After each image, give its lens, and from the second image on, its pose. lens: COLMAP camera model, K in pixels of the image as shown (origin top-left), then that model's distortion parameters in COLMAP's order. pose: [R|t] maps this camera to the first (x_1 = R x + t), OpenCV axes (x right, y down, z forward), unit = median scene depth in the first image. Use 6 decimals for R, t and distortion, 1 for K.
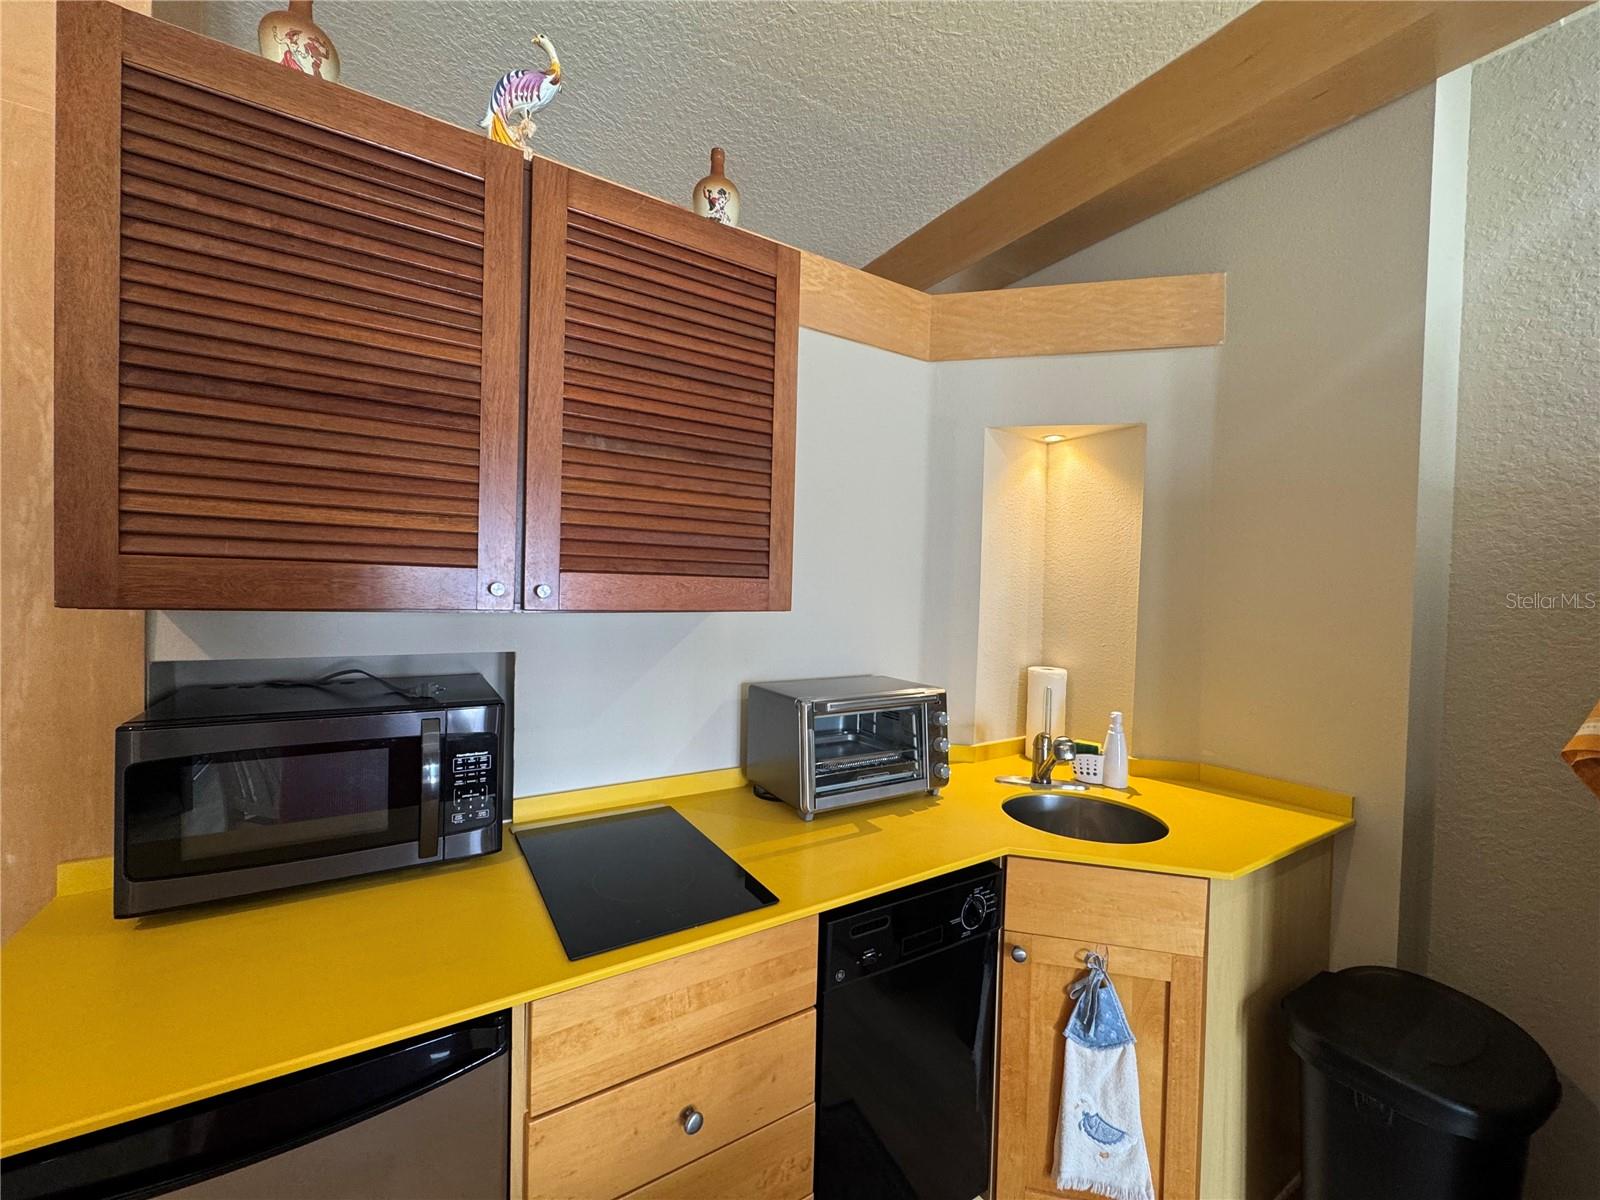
lens RADIAL K [[640.5, 0, 800.2], [0, 640.5, 598.4], [0, 0, 1]] dist [-0.003343, -0.000135]
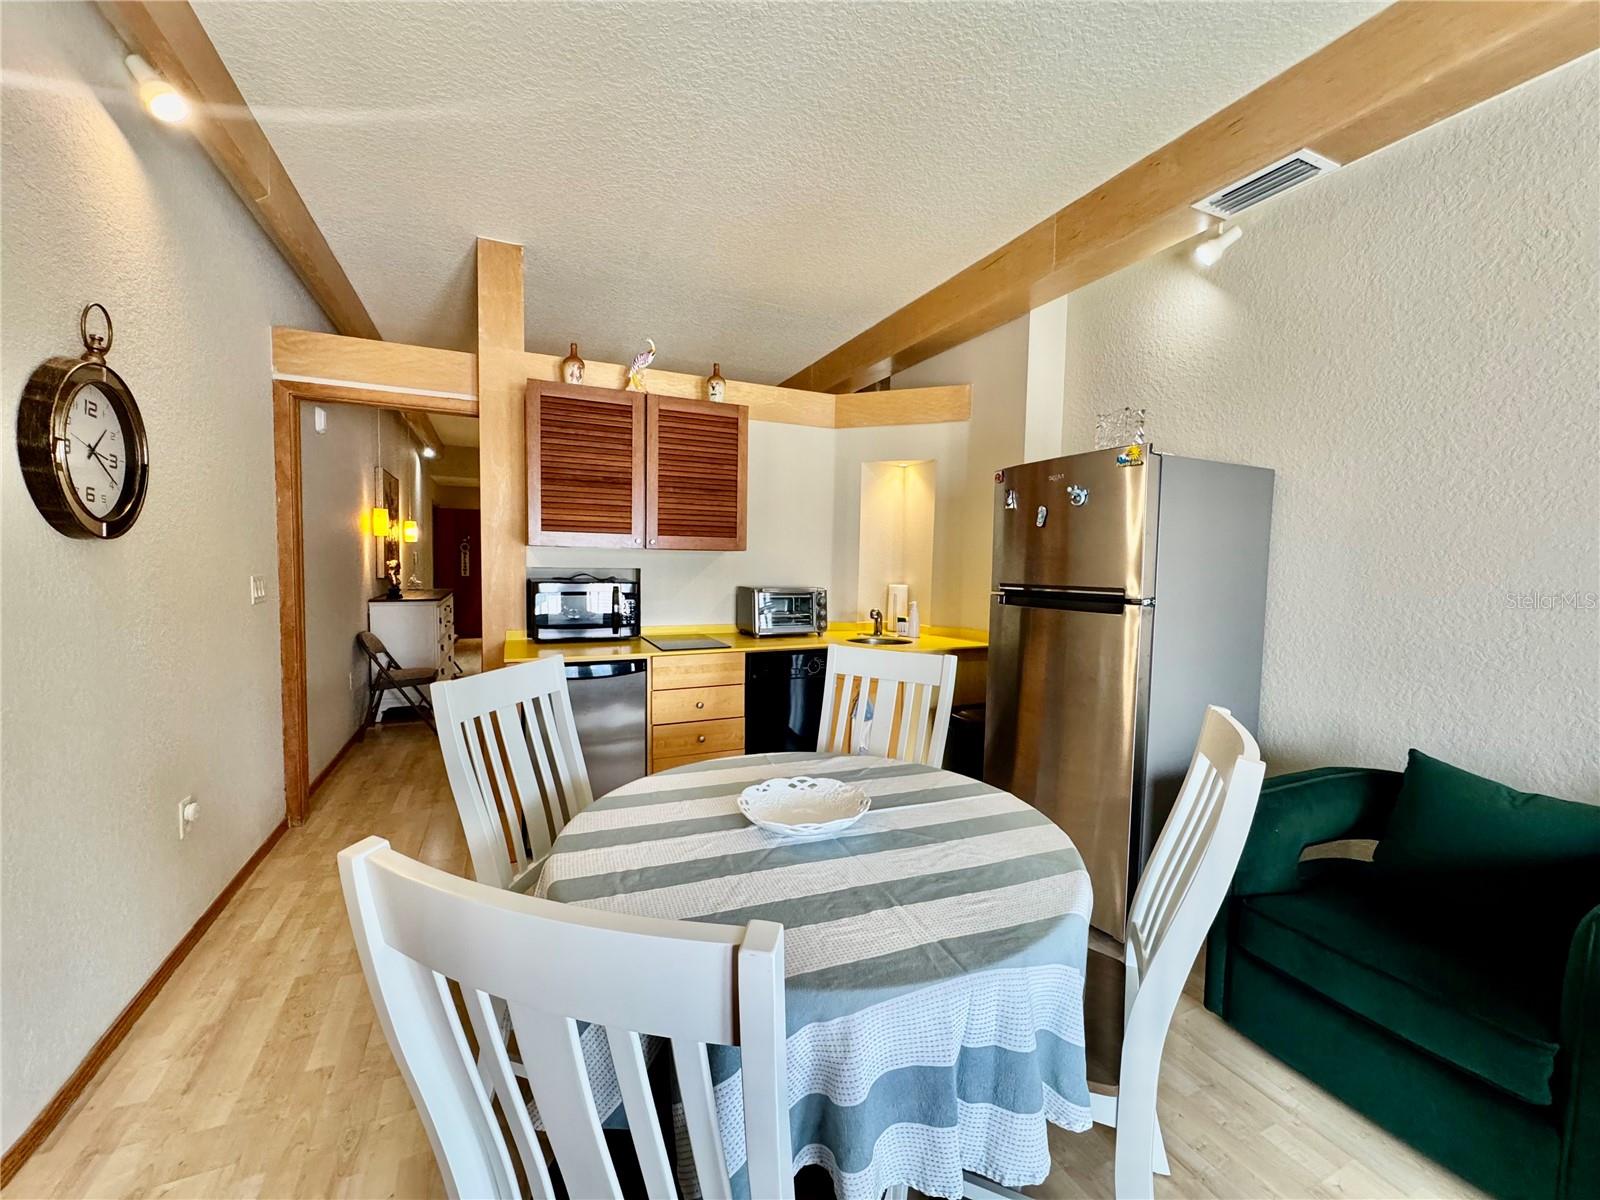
lens RADIAL K [[640.5, 0, 798.4], [0, 640.5, 602.2], [0, 0, 1]] dist [-0.003343, -0.000135]
pose [[0.990761, 0.004328, -0.135549, 0.548150], [0.002716, 0.998657, 0.051737, 0.095557], [0.135591, -0.051627, 0.989419, -1.517987]]
